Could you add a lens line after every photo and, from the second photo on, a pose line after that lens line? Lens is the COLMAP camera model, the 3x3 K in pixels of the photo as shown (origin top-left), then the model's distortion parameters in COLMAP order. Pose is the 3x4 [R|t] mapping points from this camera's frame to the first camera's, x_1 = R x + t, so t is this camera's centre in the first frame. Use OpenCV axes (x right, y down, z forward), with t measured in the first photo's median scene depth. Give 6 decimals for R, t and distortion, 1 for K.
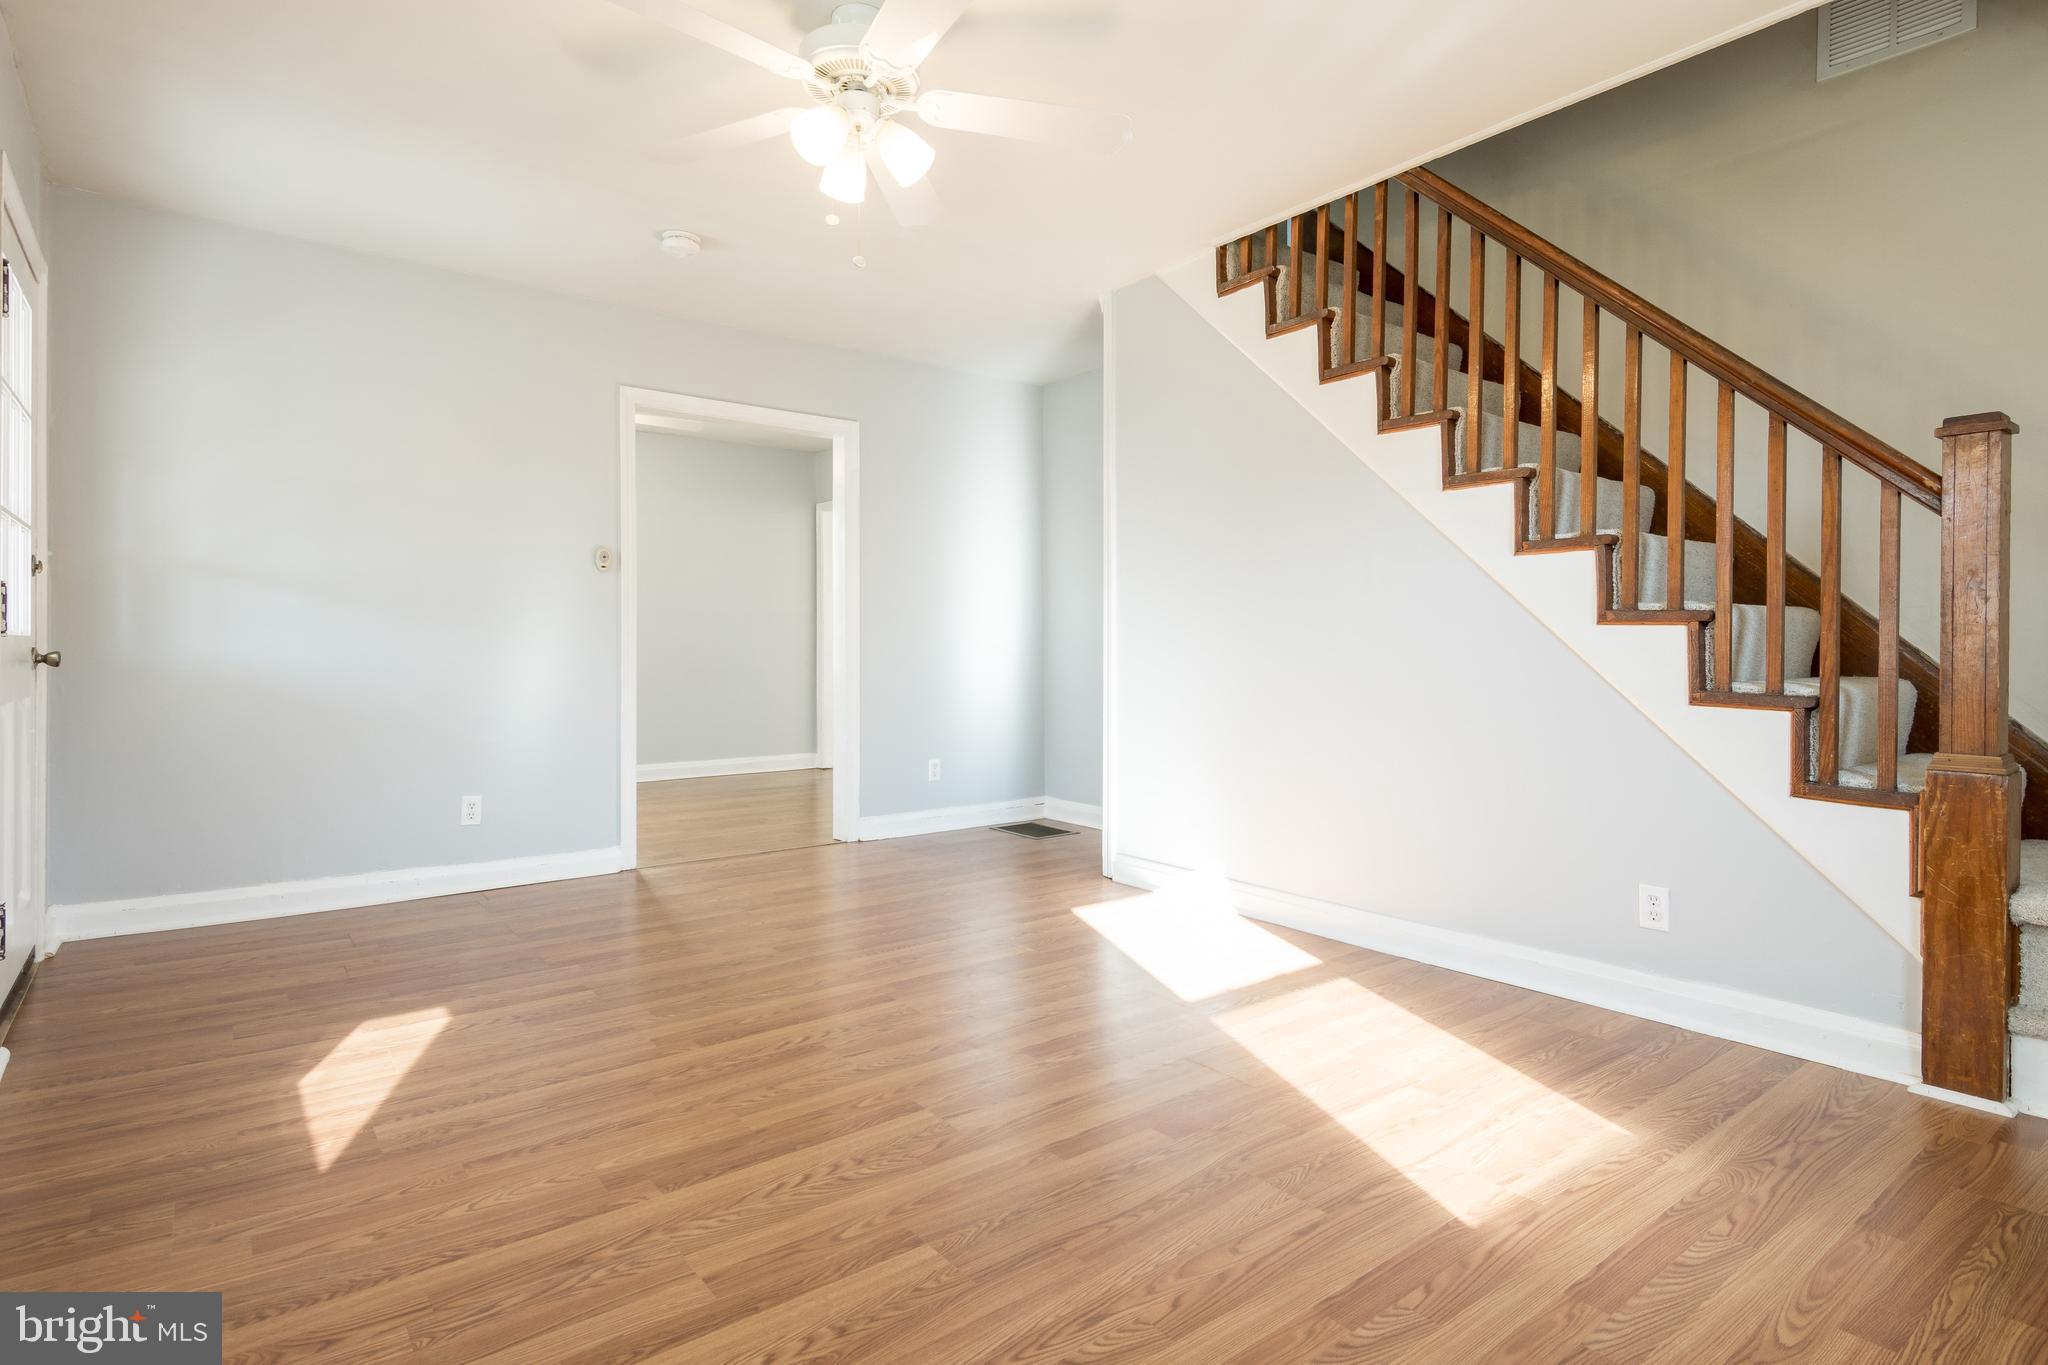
lens RADIAL K [[1040.7, 0, 997.1], [0, 1040.7, 657.7], [0, 0, 1]] dist [0.014948, -0.007251]
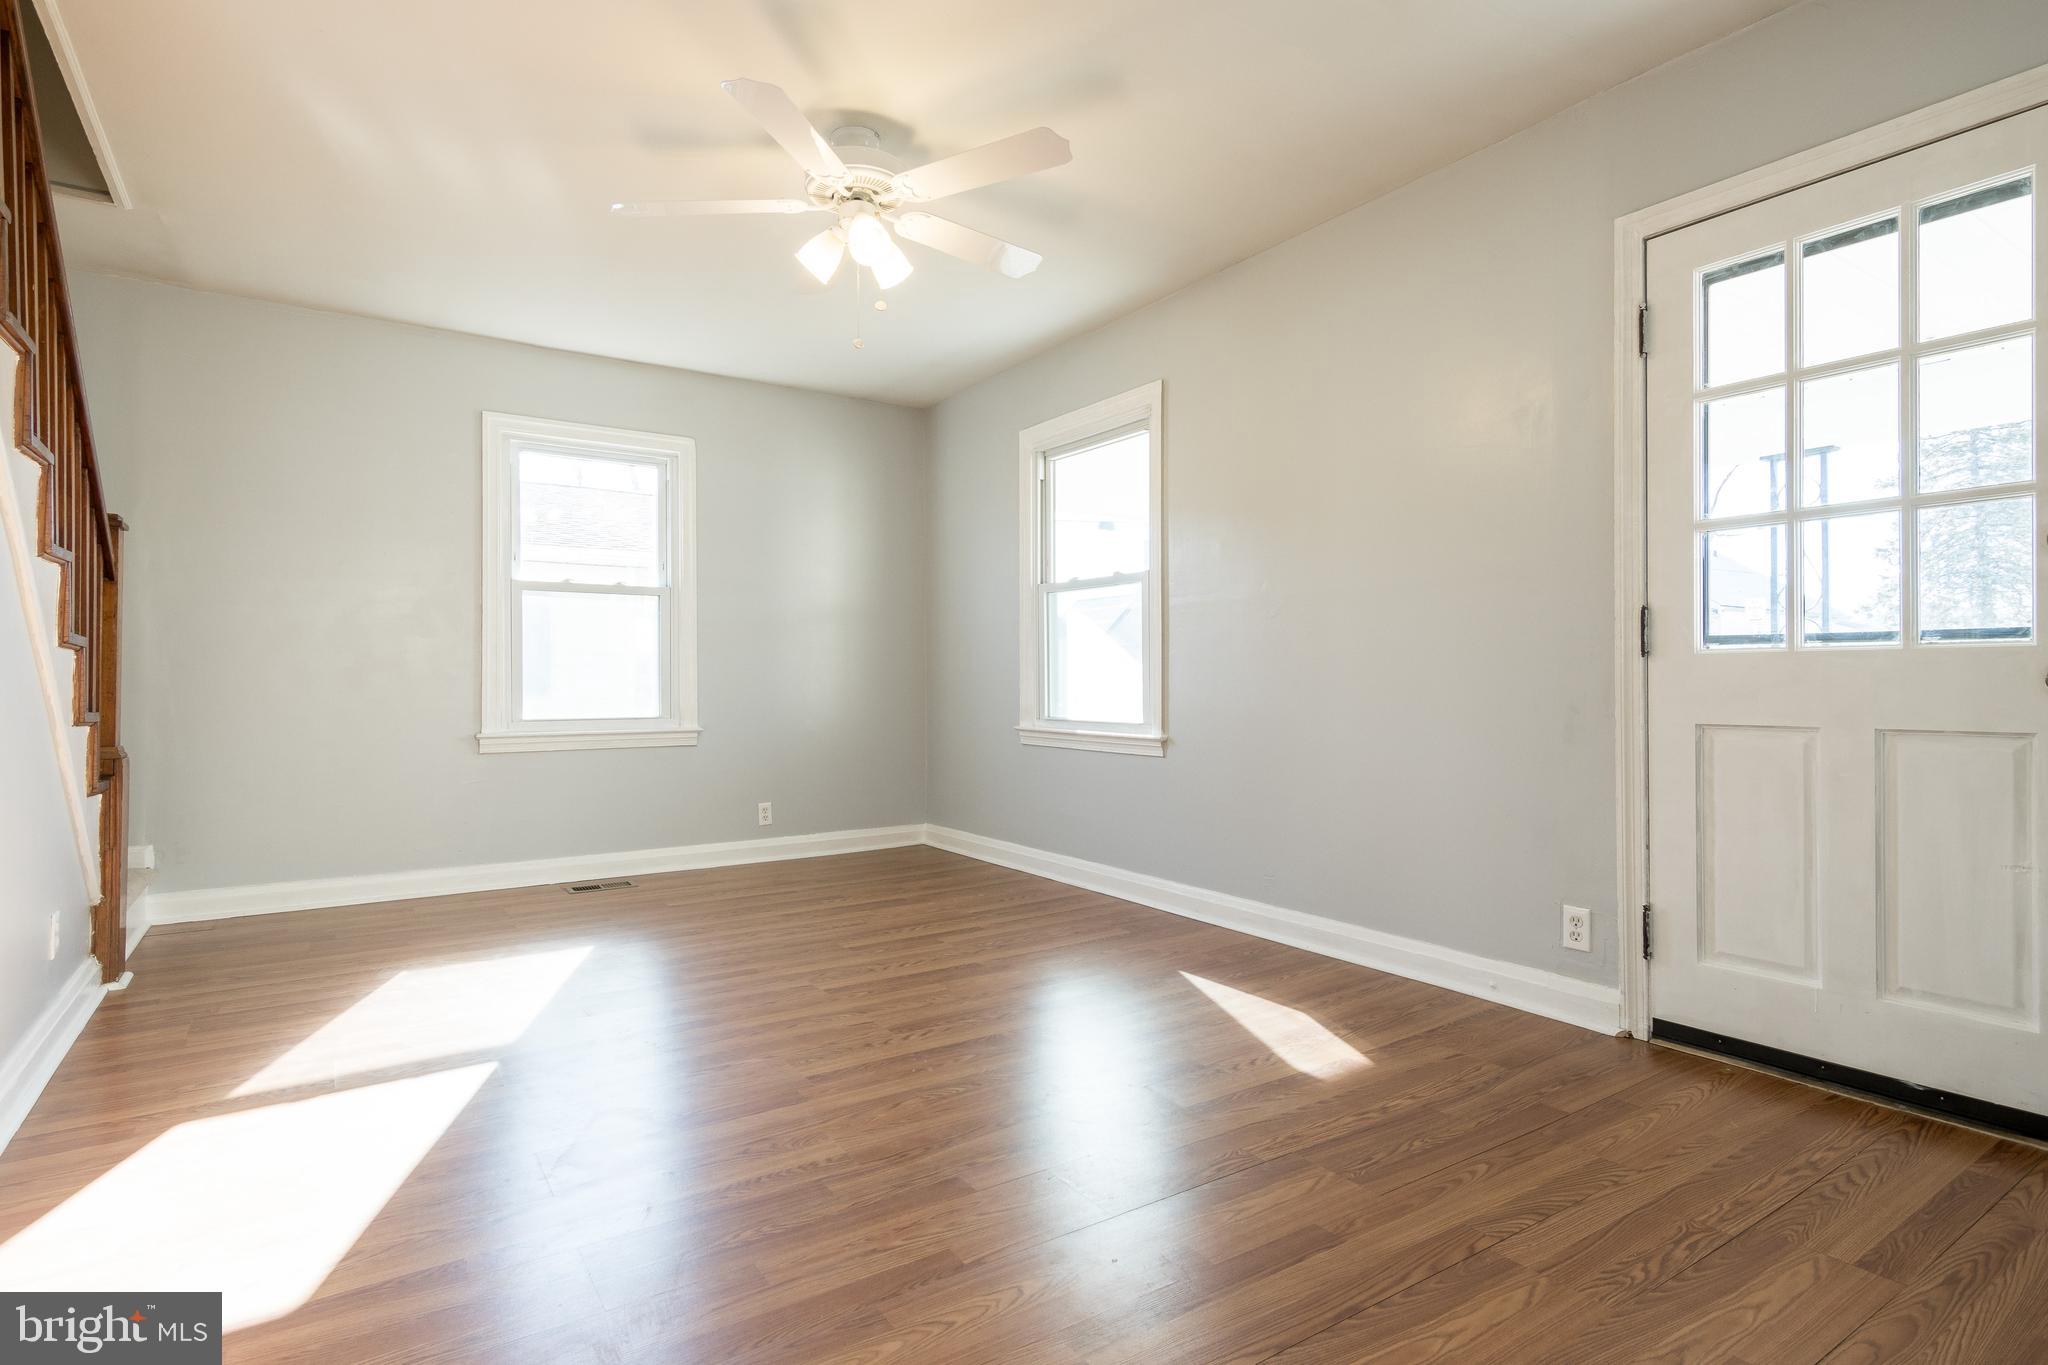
lens RADIAL K [[1040.7, 0, 997.7], [0, 1040.7, 683.3], [0, 0, 1]] dist [0.014948, -0.007251]
pose [[-0.997268, 0.004583, 0.073727, -0.392581], [0.005786, 0.999853, 0.016110, -0.012140], [-0.073642, 0.016492, -0.997148, 2.256100]]
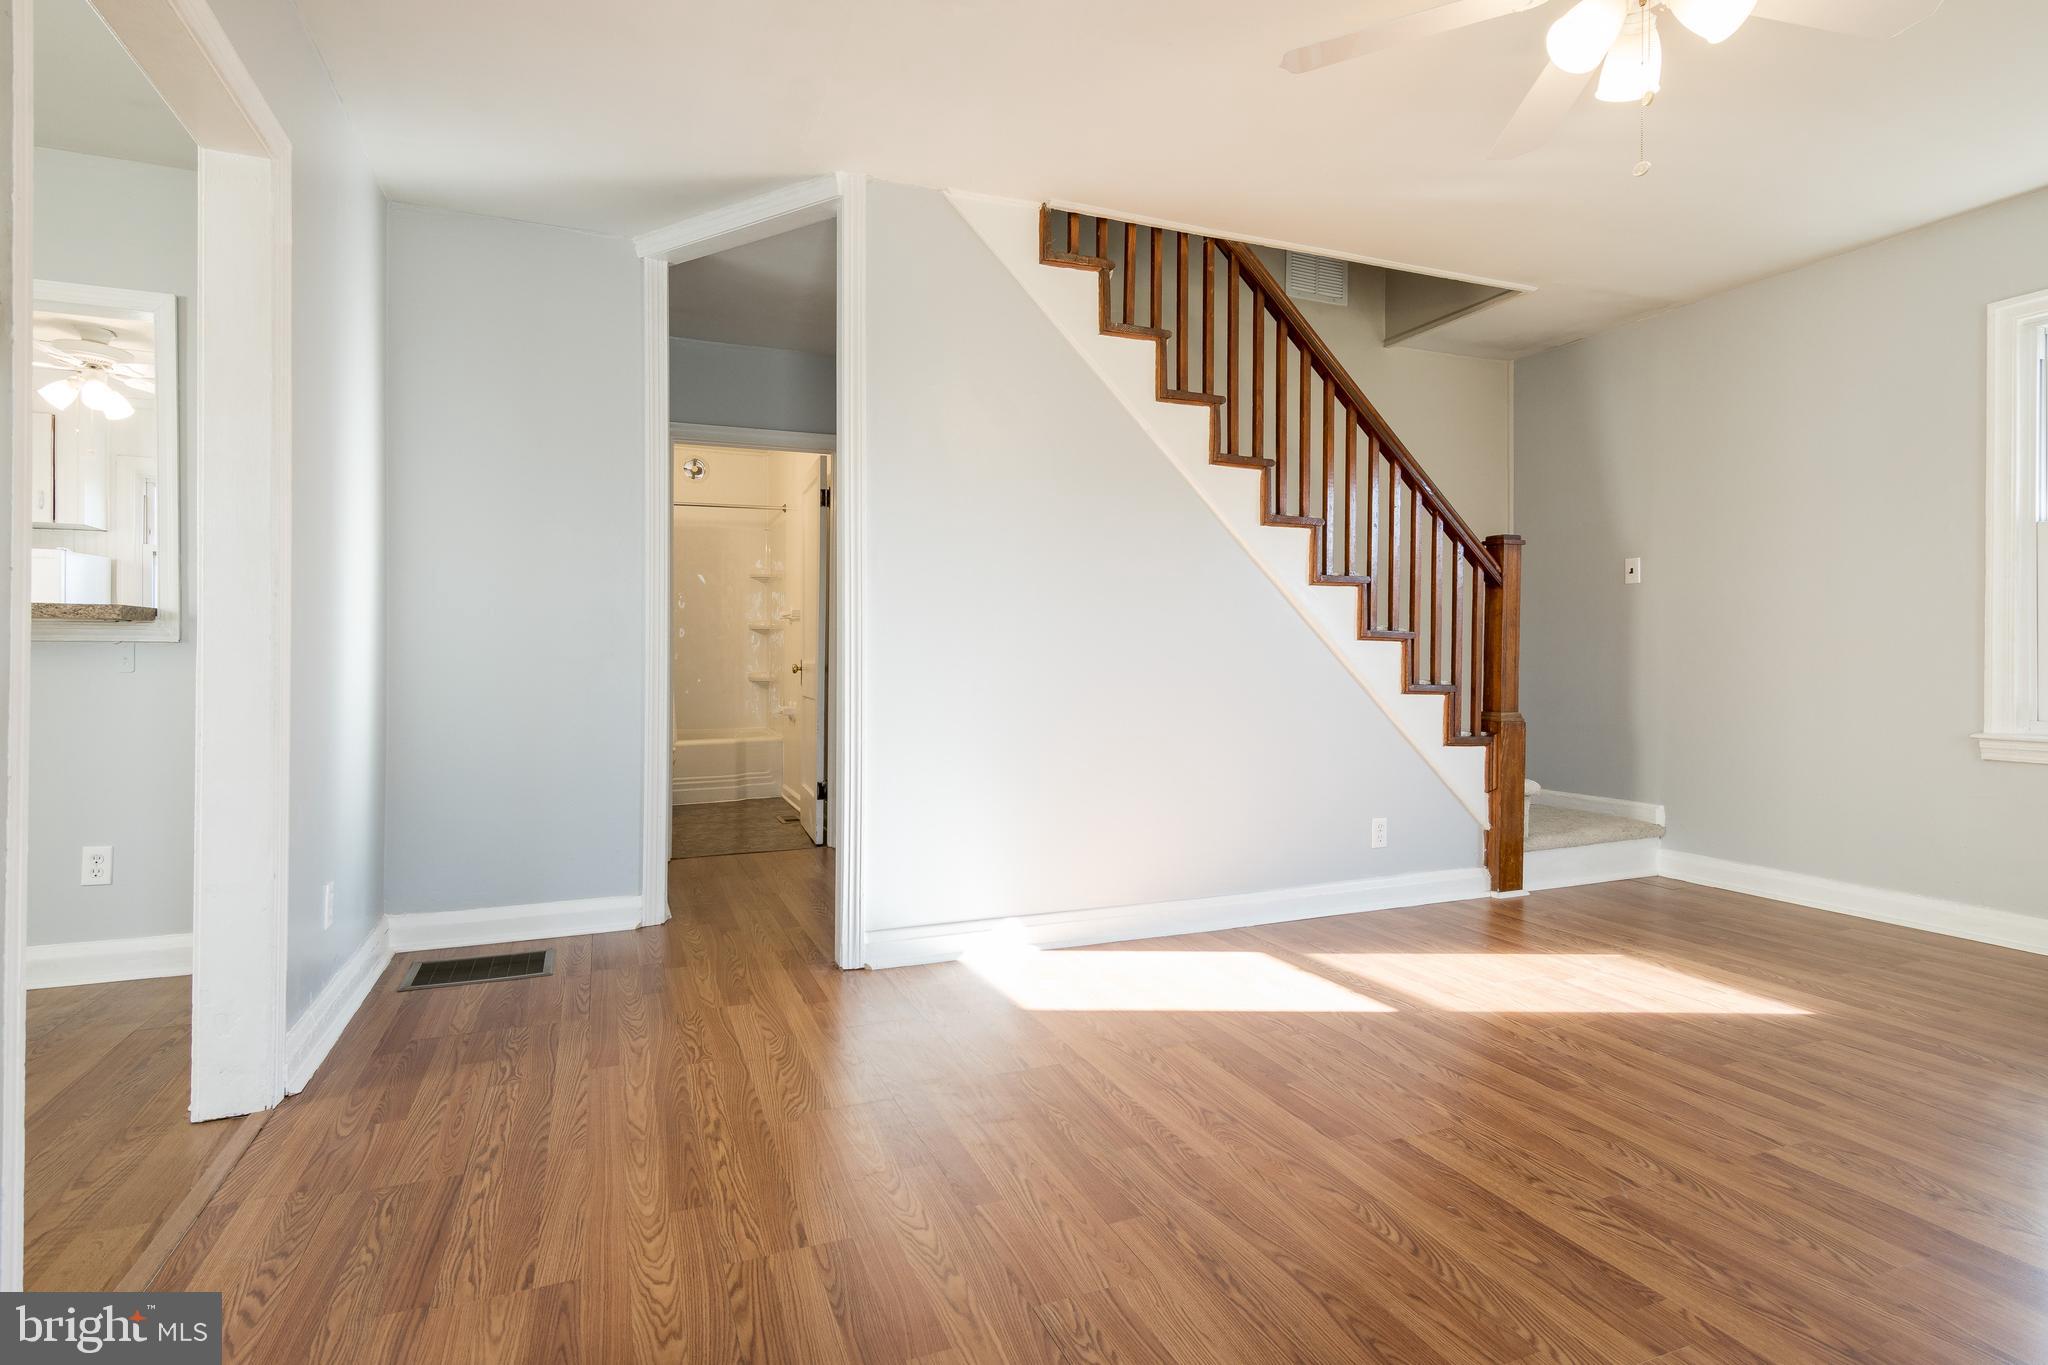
lens RADIAL K [[1040.7, 0, 1017.1], [0, 1040.7, 631.6], [0, 0, 1]] dist [0.014948, -0.007251]
pose [[0.255842, 0.023205, 0.966440, -1.072024], [0.010094, 0.999593, -0.026673, -0.009267], [-0.966666, 0.016580, 0.255504, 1.304482]]
